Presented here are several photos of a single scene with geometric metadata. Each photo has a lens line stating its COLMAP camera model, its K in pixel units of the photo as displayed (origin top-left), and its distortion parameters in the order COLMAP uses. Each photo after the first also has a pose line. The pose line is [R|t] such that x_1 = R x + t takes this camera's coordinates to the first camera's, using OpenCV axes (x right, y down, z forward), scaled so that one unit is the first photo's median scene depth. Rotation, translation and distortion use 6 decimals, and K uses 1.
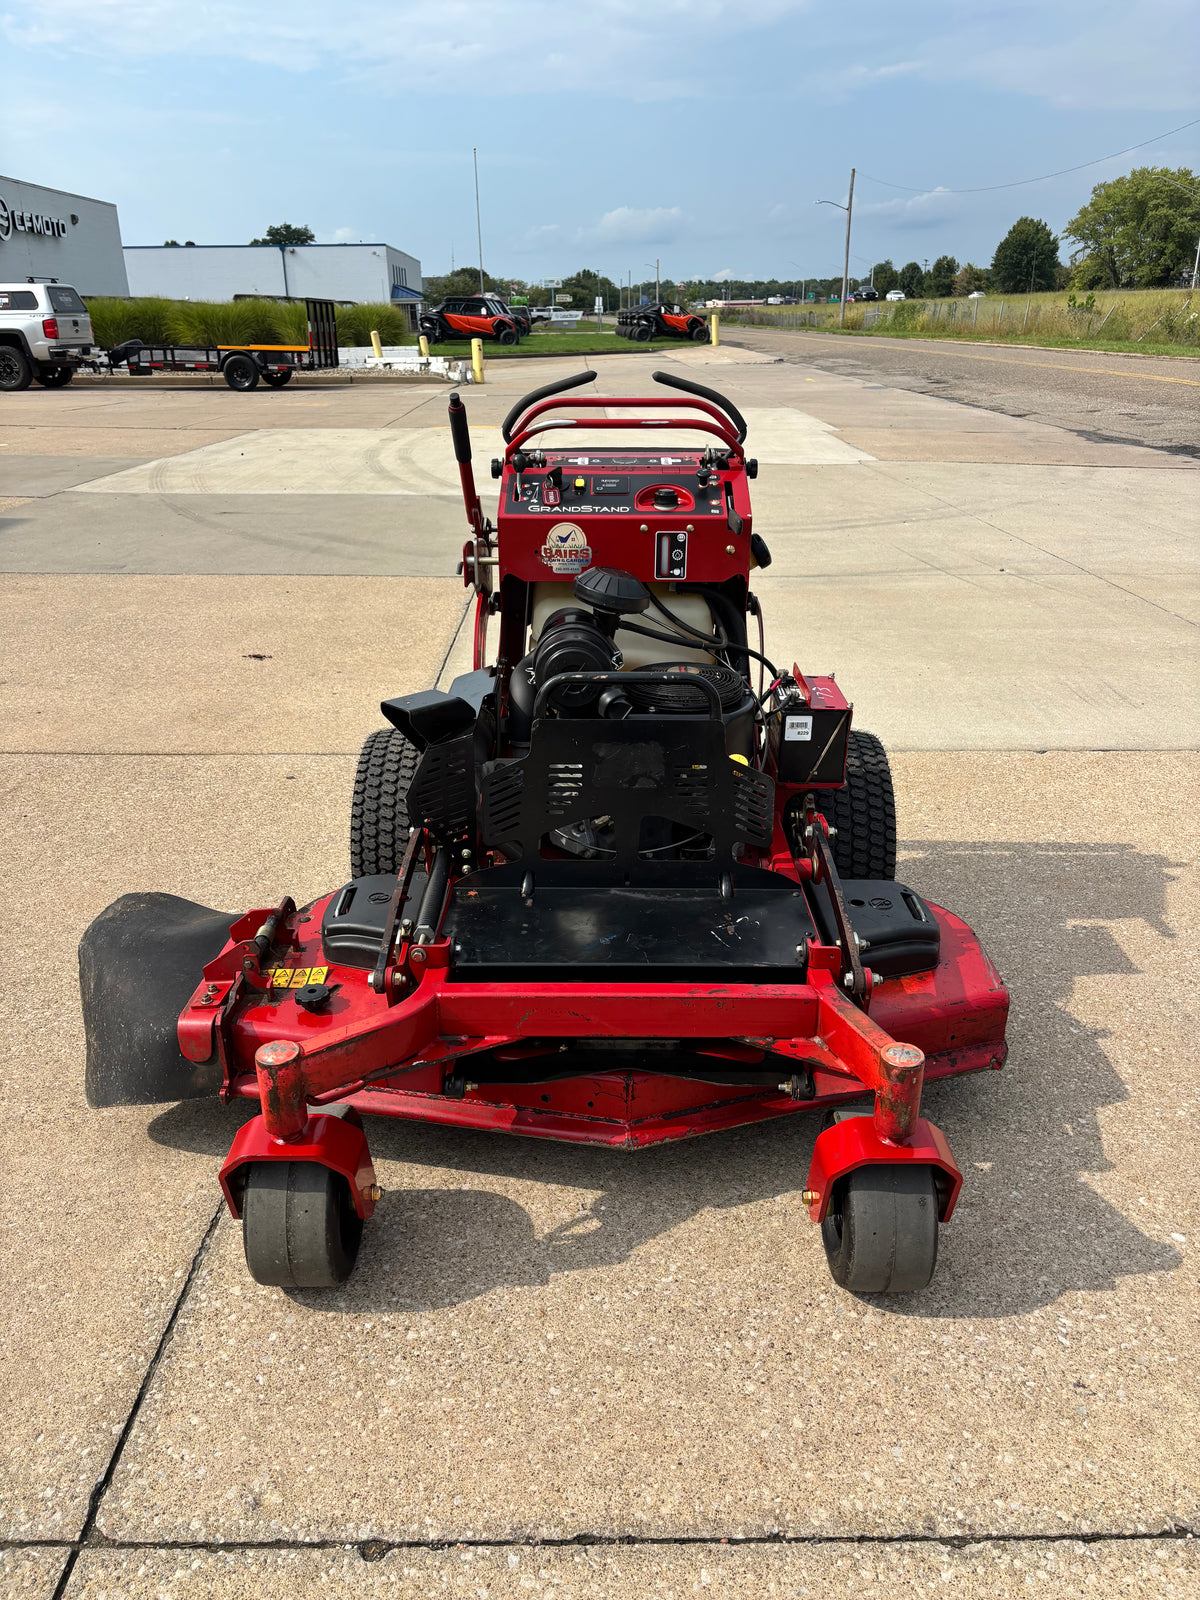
lens RADIAL K [[1202.3, 0, 605.9], [0, 1202.3, 798.6], [0, 0, 1]] dist [0.064427, -0.074039]
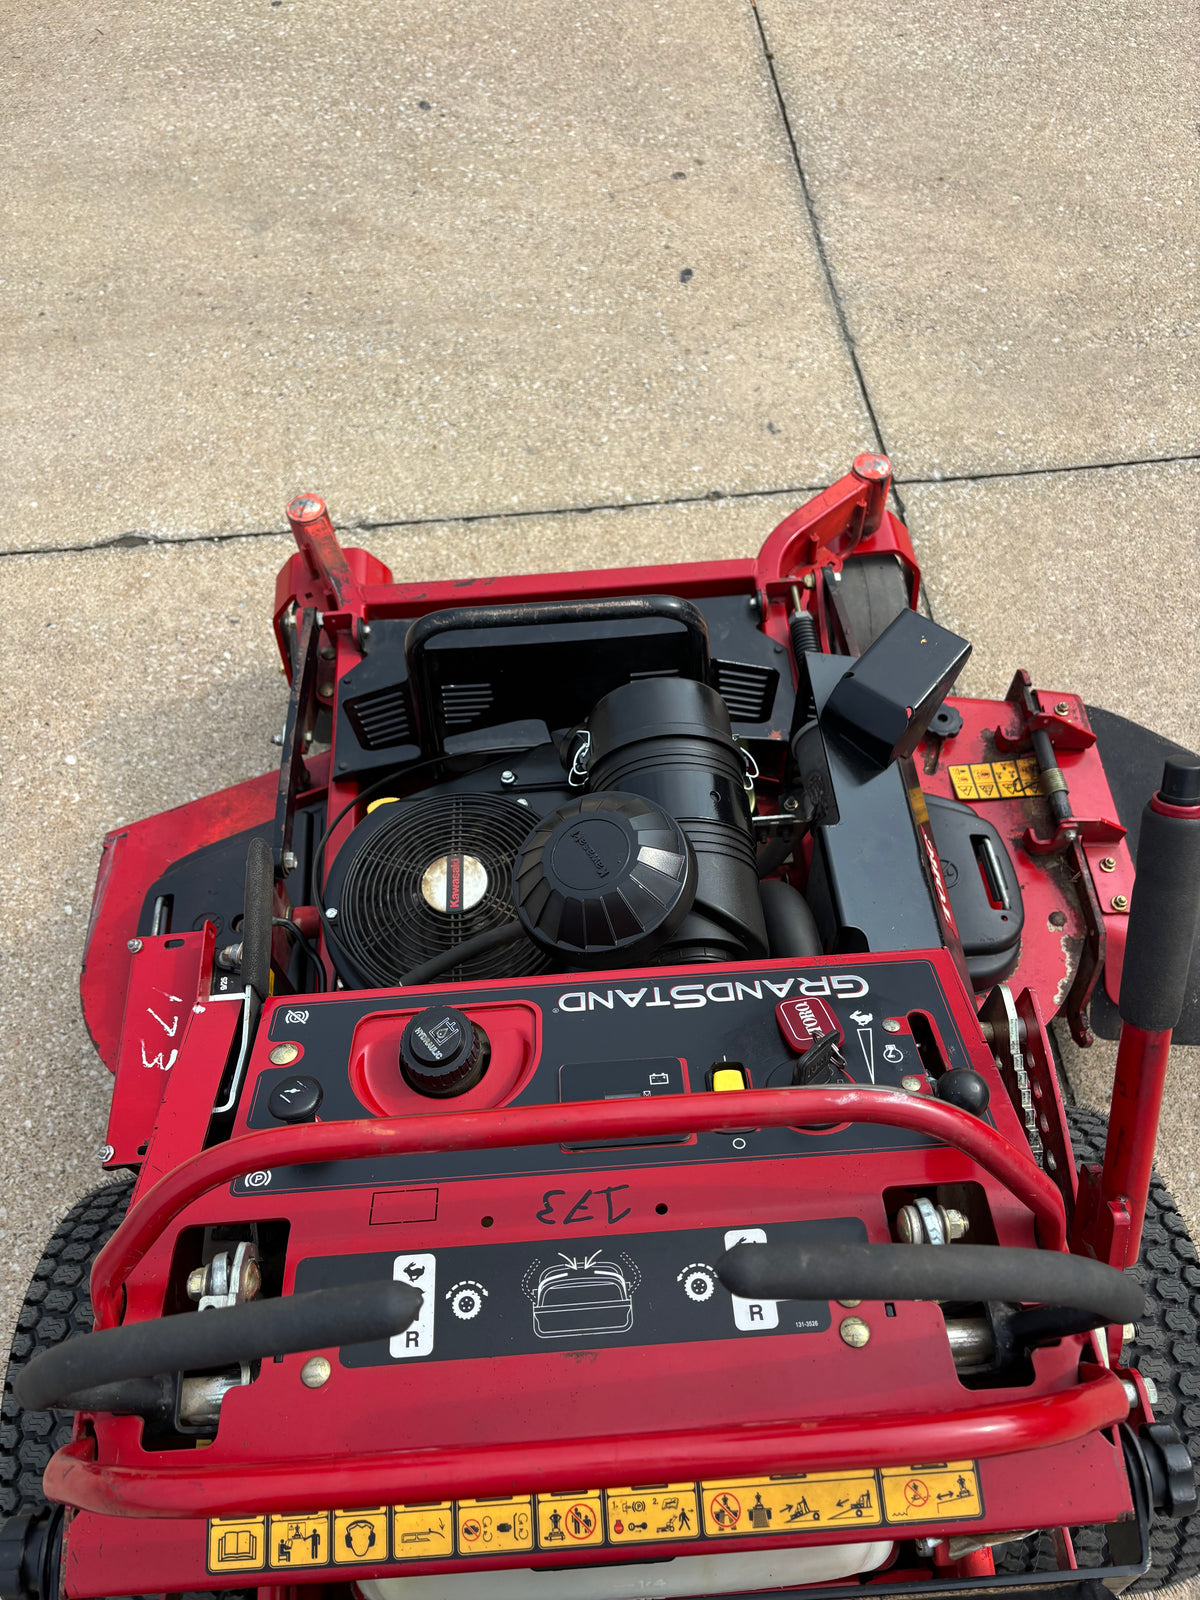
lens RADIAL K [[1234.7, 0, 596.0], [0, 1234.7, 781.0], [0, 0, 1]] dist [0.011328, 0.003058]
pose [[-0.997072, 0.076026, -0.008175, 0.007581], [0.005666, 0.180074, 0.983637, -0.599749], [0.076254, 0.980711, -0.179978, 1.034093]]
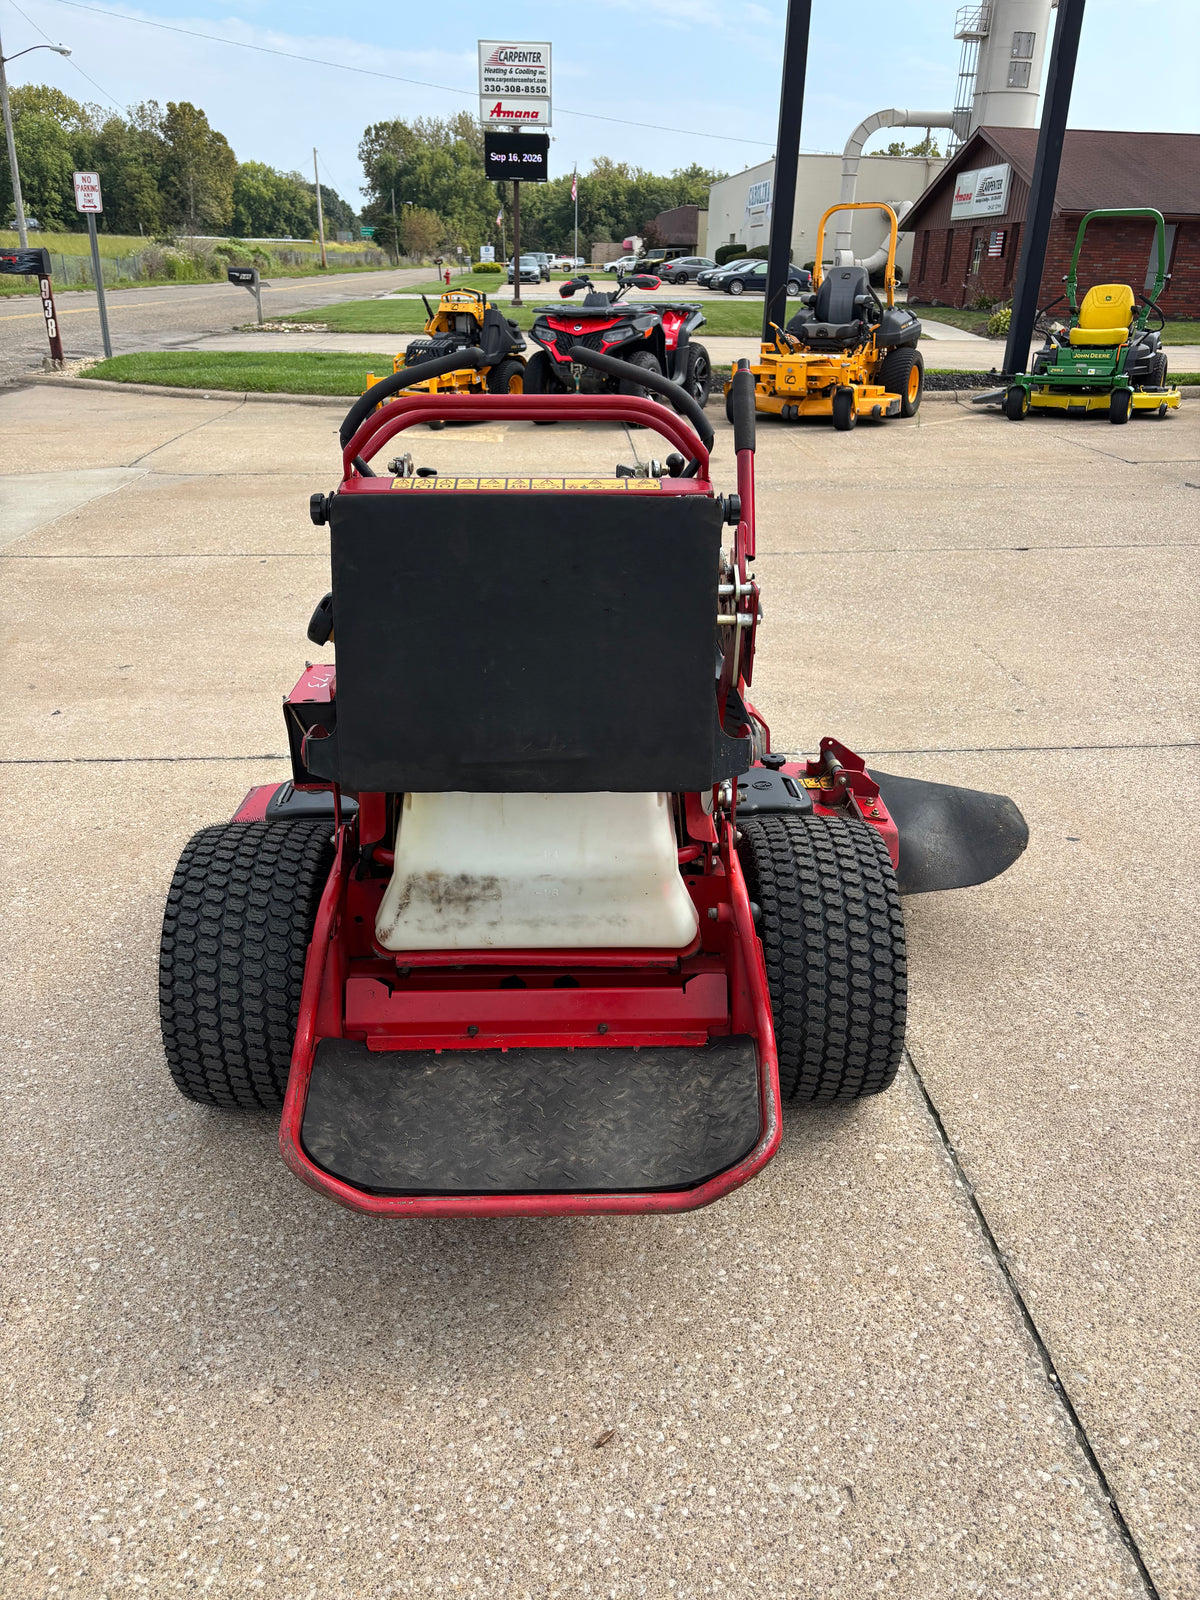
lens RADIAL K [[1202.3, 0, 605.9], [0, 1202.3, 798.6], [0, 0, 1]] dist [0.064427, -0.074039]
pose [[-0.999470, 0.006424, -0.031899, -0.004088], [-0.018321, 0.699068, 0.714820, -0.696582], [0.026892, 0.715026, -0.698580, 1.752229]]
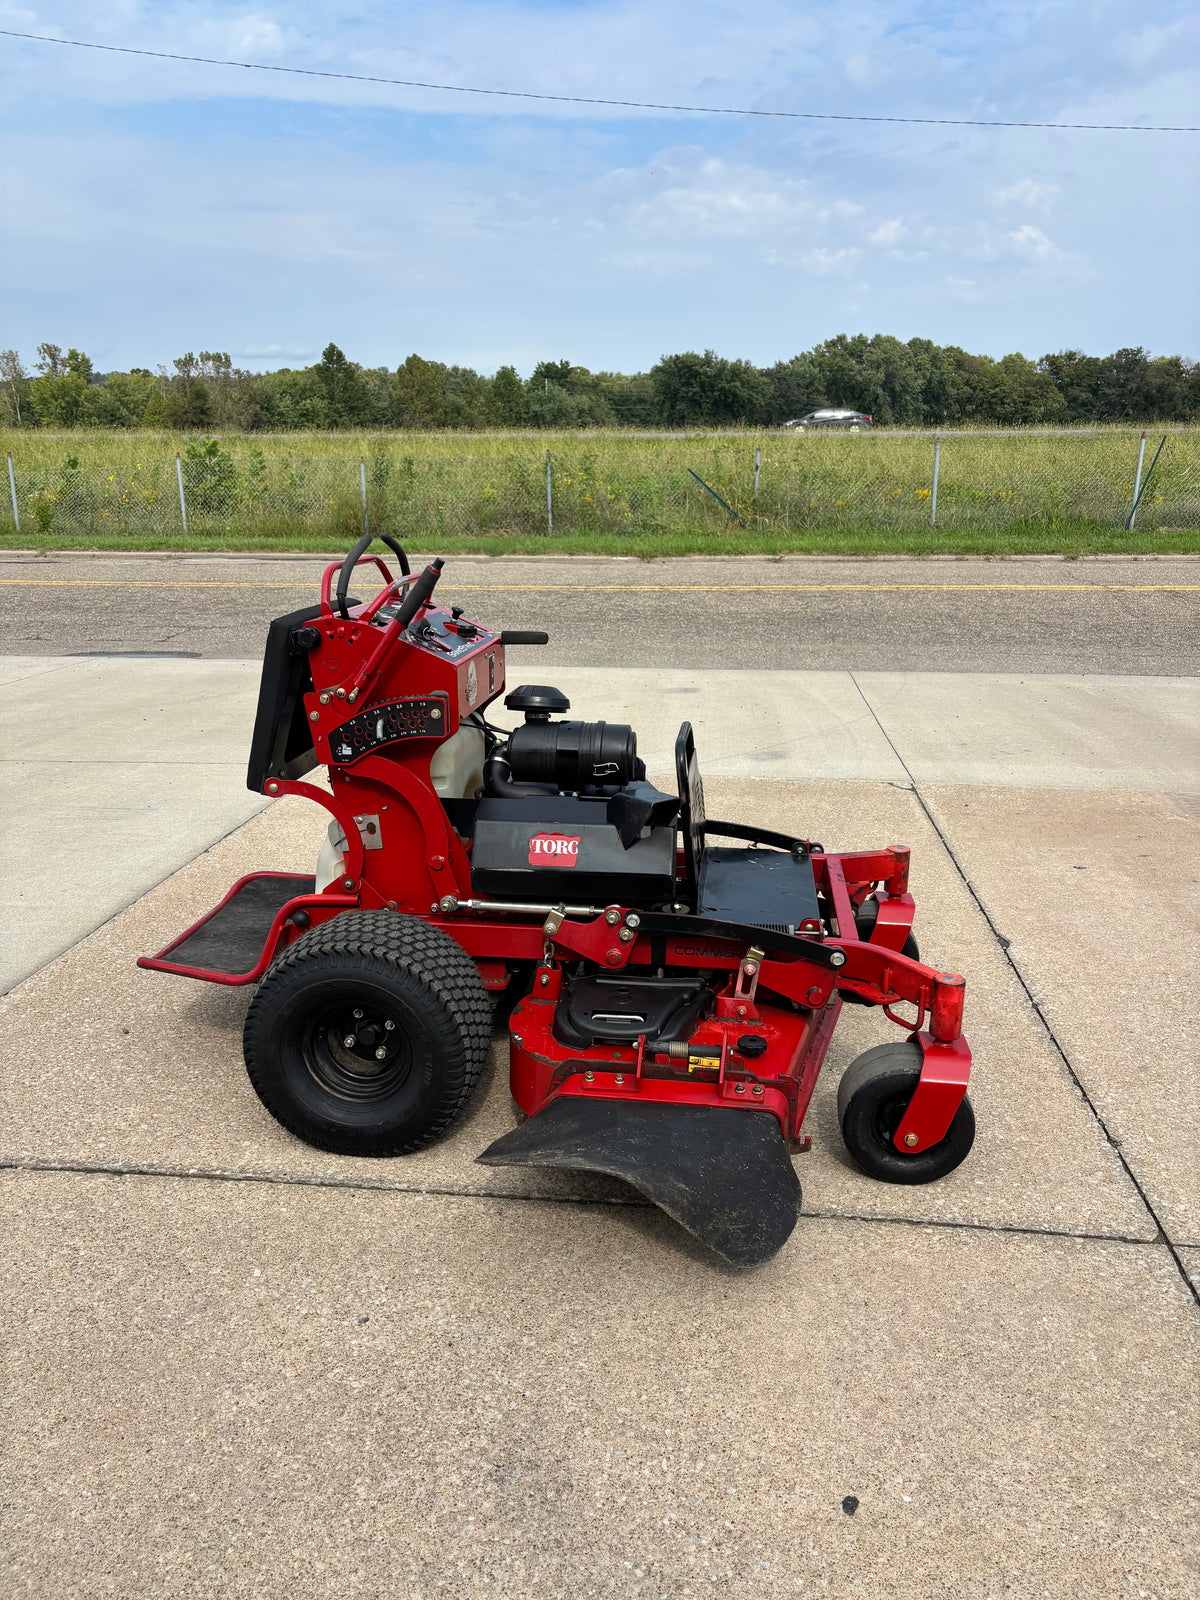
lens RADIAL K [[1198.5, 0, 606.1], [0, 1198.5, 796.7], [0, 0, 1]] dist [0.007653, 0.068972]
pose [[0.116477, -0.256920, 0.959388, -1.144386], [0.370767, 0.907379, 0.197978, -0.292580], [-0.921393, 0.332650, 0.200946, 0.719843]]
